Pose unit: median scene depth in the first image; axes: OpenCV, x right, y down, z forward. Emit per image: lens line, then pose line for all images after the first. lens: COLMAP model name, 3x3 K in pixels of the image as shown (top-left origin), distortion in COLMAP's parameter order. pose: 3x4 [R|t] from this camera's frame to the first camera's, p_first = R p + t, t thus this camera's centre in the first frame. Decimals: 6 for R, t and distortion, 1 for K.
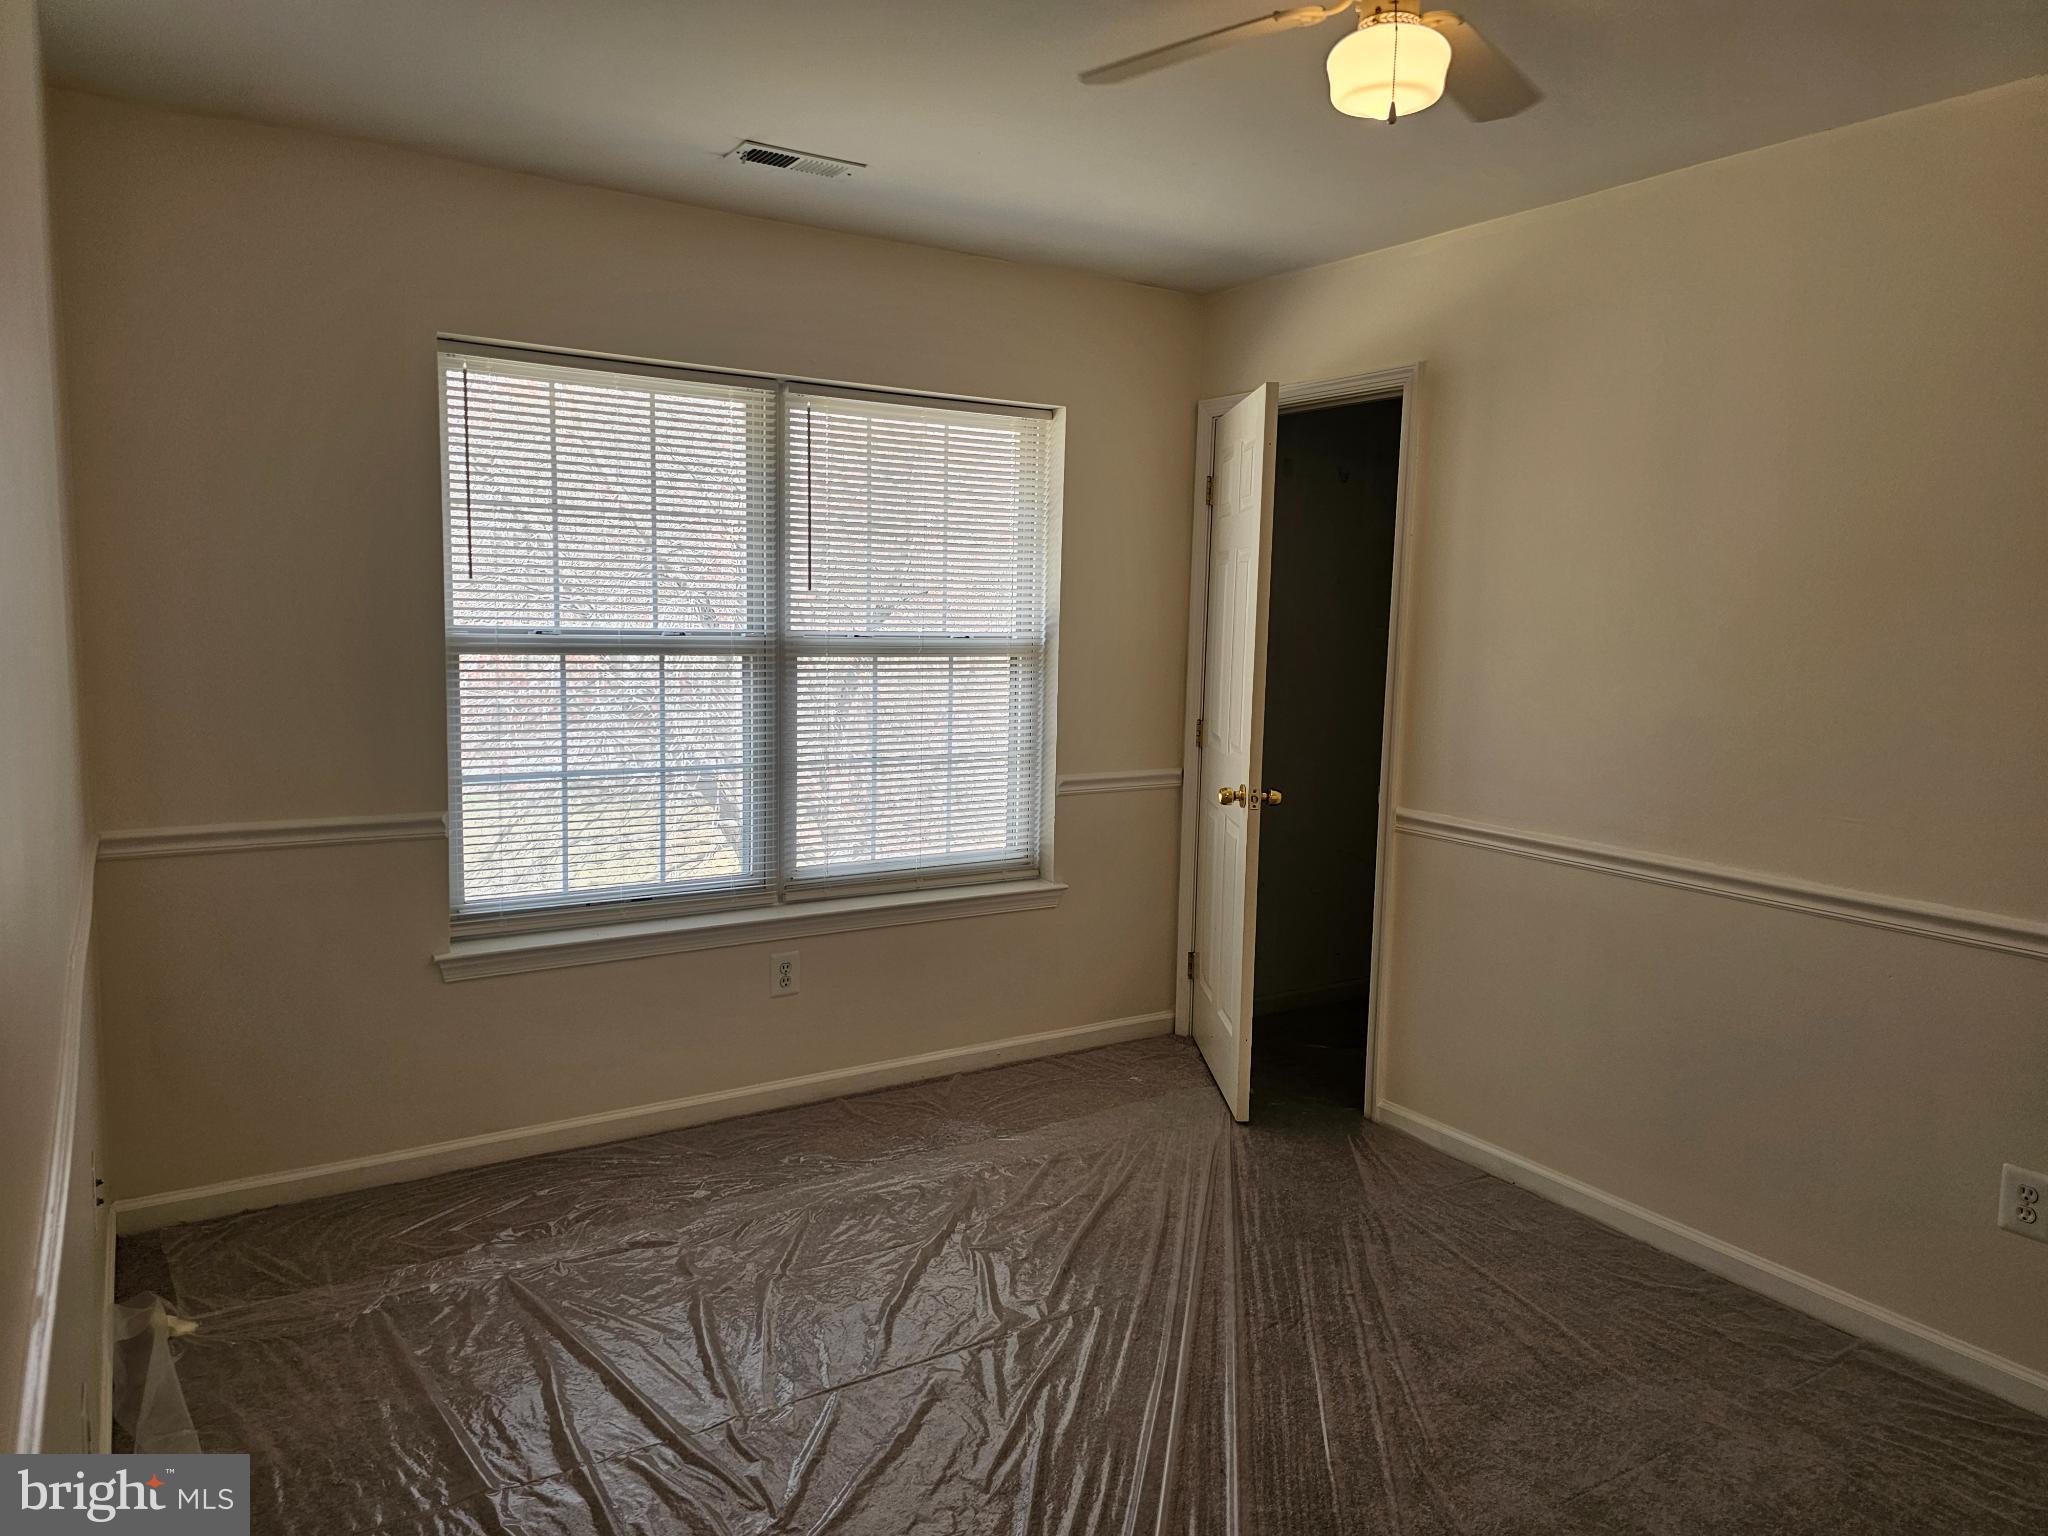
lens RADIAL K [[1379.2, 0, 1025.9], [0, 1379.2, 798.8], [0, 0, 1]] dist [0.103862, -0.053724]
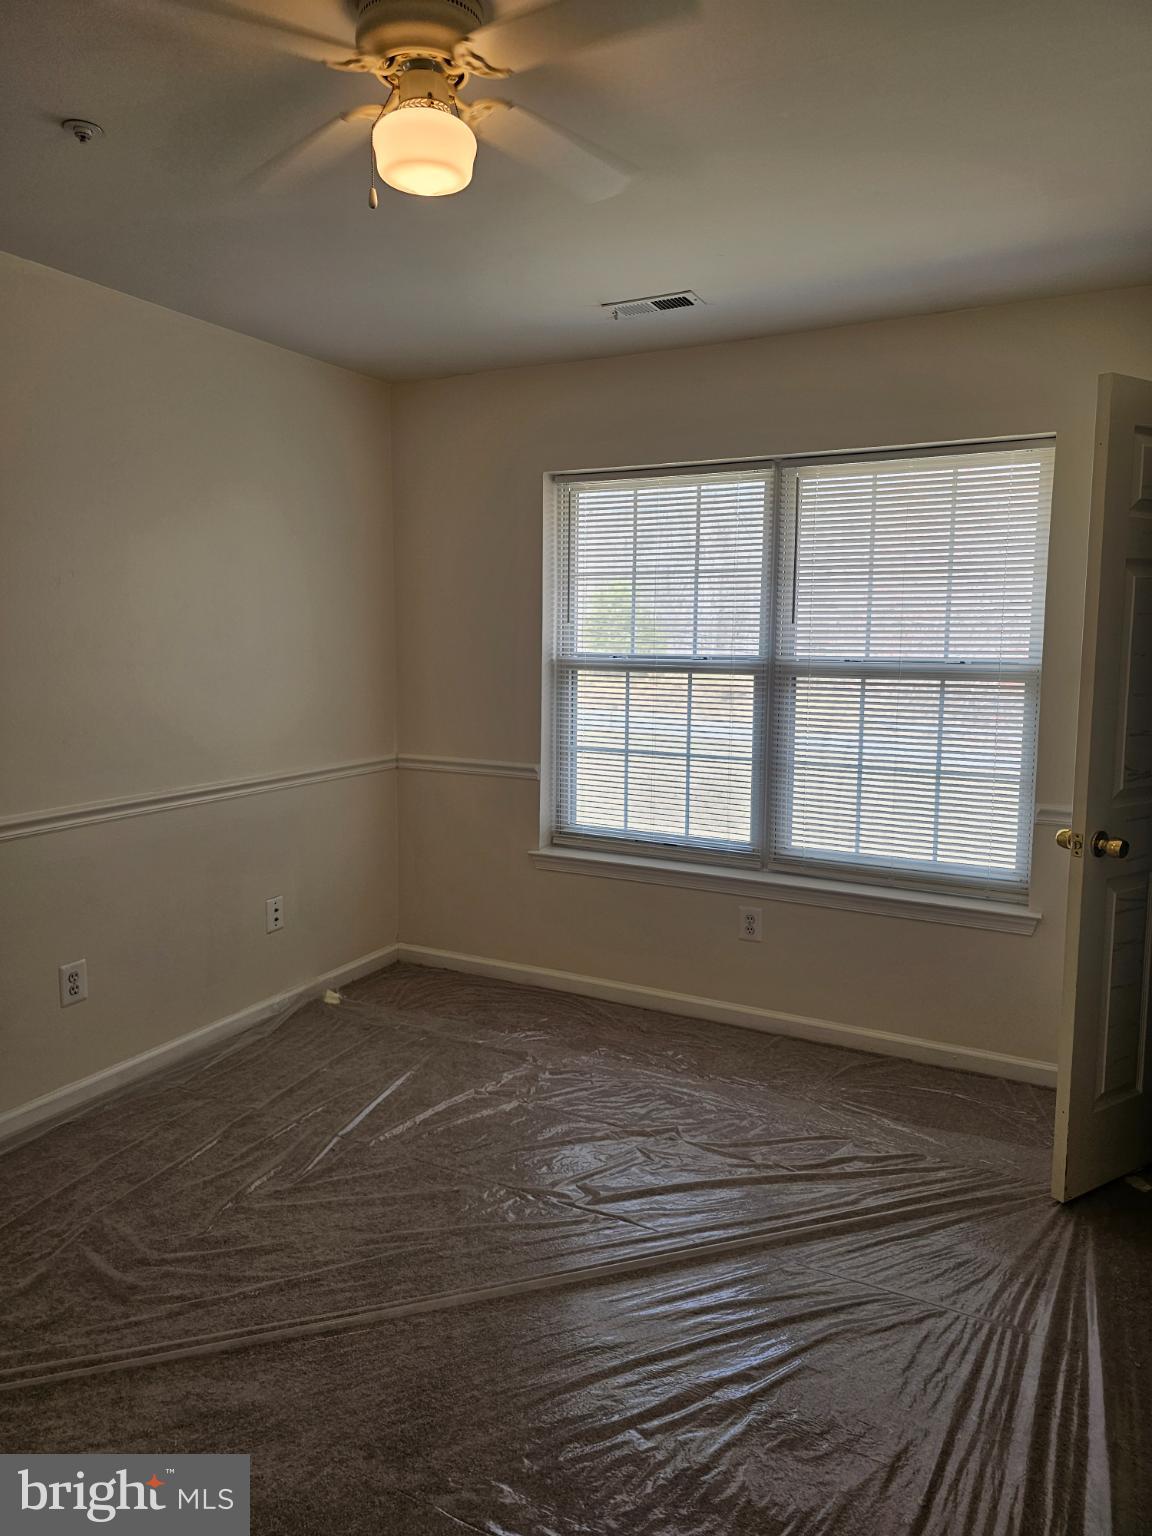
lens RADIAL K [[1034.4, 0, 562.8], [0, 1034.4, 771.8], [0, 0, 1]] dist [0.103862, -0.053724]
pose [[0.502678, 0.099950, -0.858676, 0.559516], [-0.119135, 0.991826, 0.045706, -0.036422], [0.856225, 0.079322, 0.510476, 0.356681]]
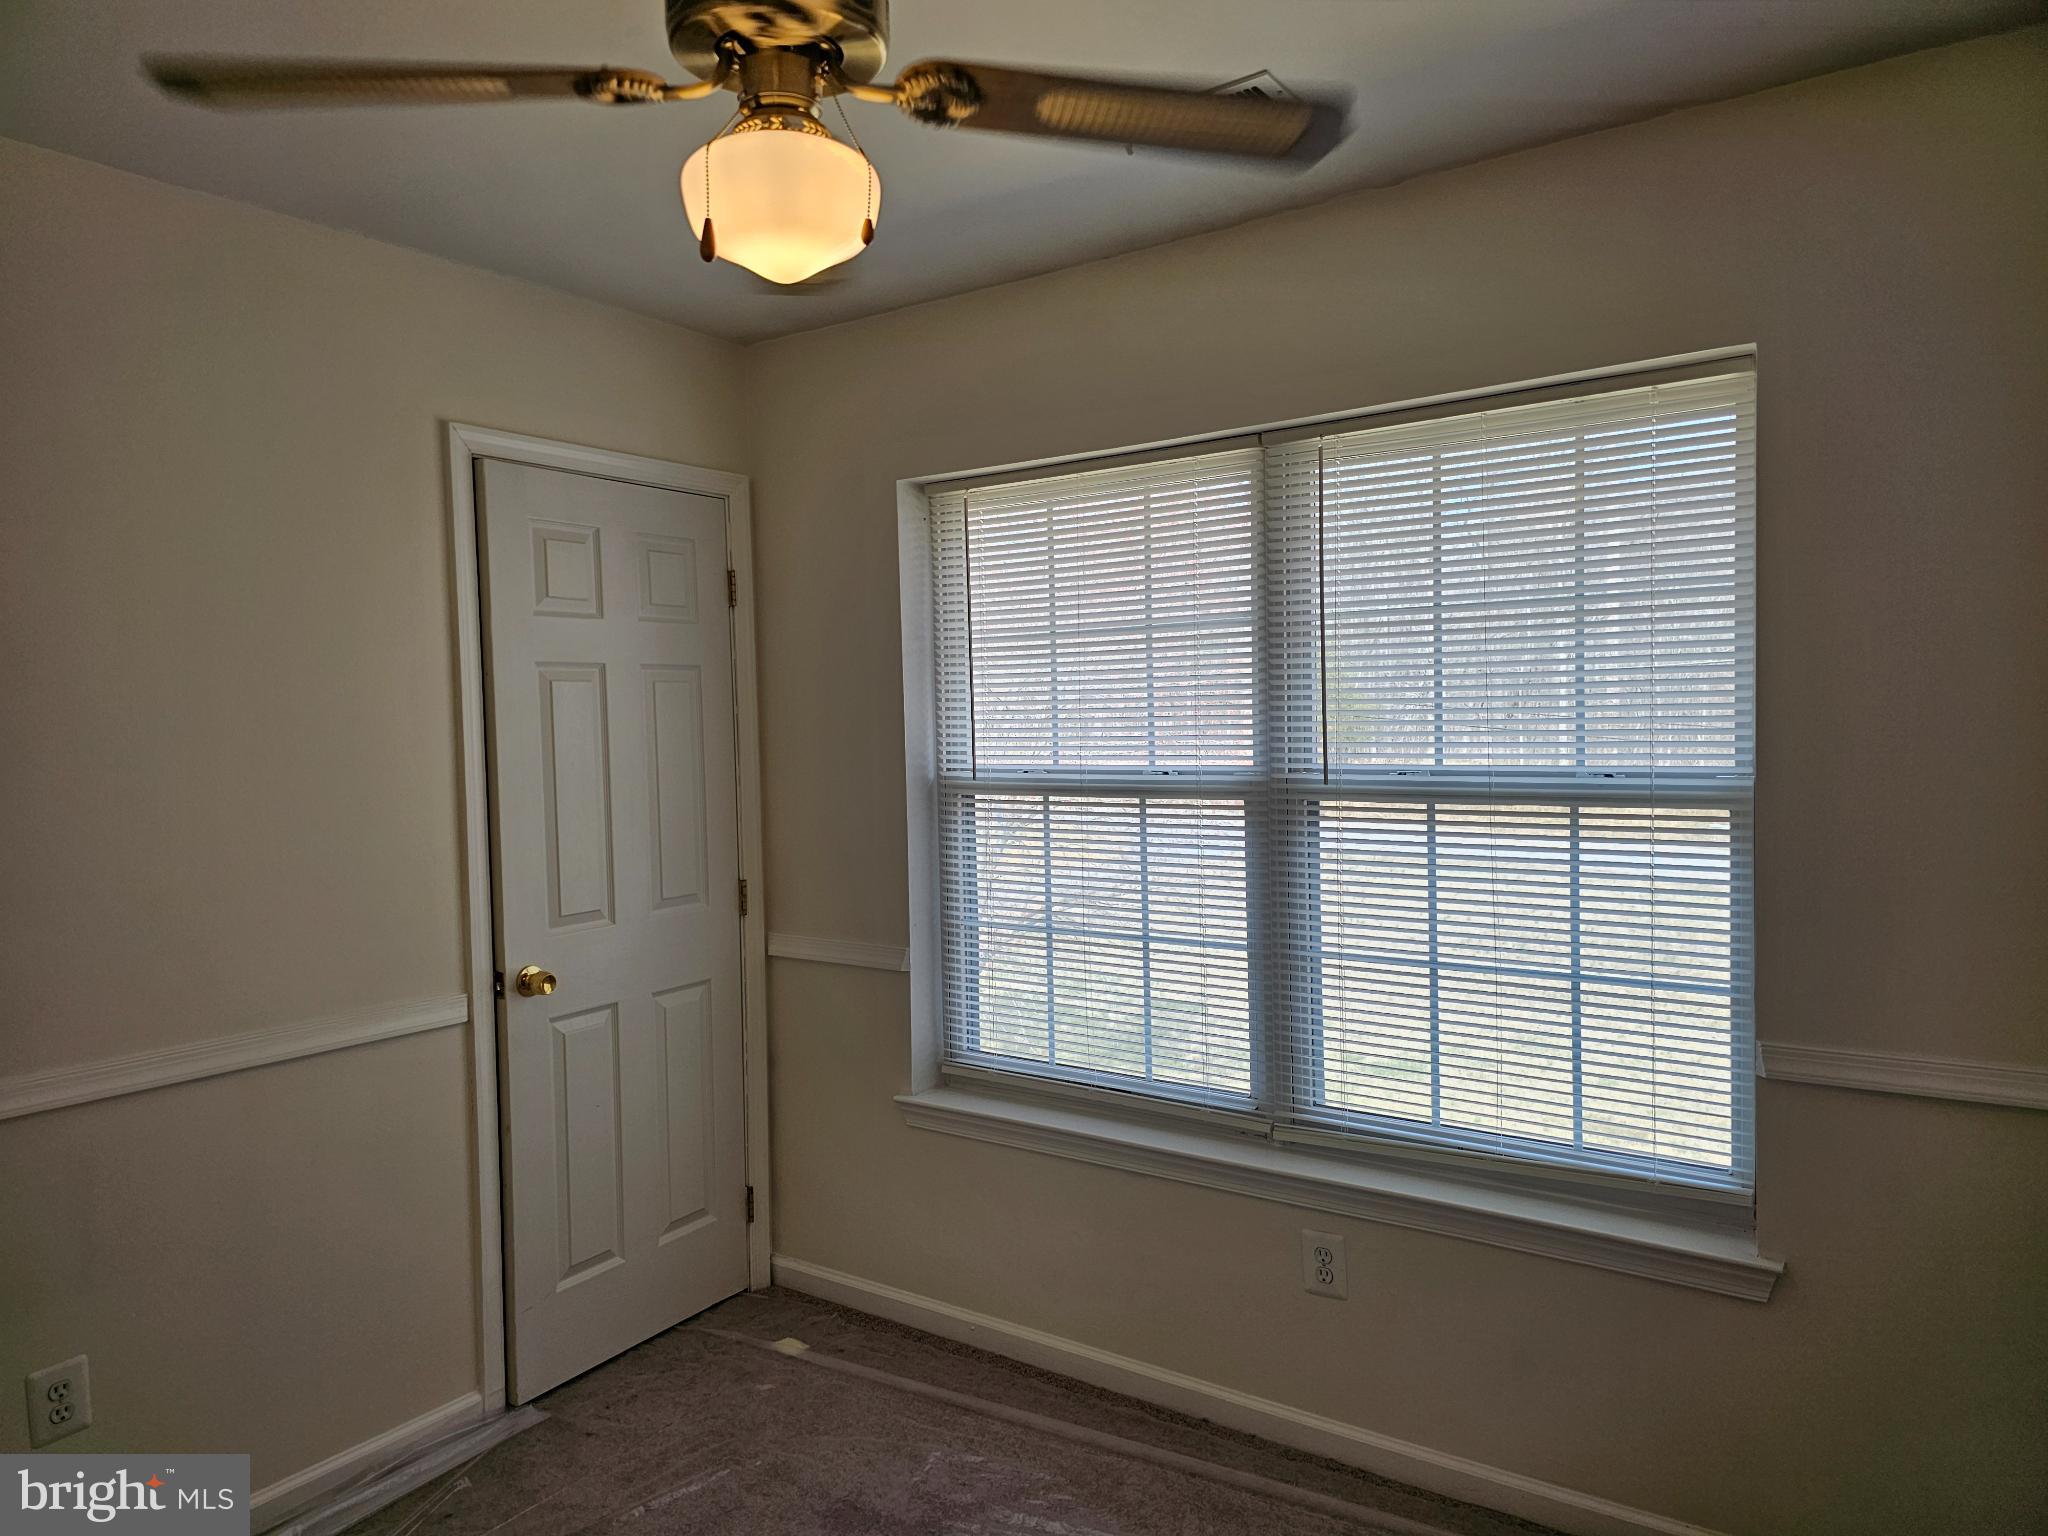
lens RADIAL K [[1379.2, 0, 1016.1], [0, 1379.2, 780.3], [0, 0, 1]] dist [0.103862, -0.053724]
pose [[0.408205, -0.001422, -0.912889, 0.441806], [-0.113010, 0.992228, -0.052079, -0.060473], [0.905868, 0.124424, 0.404872, 0.581279]]
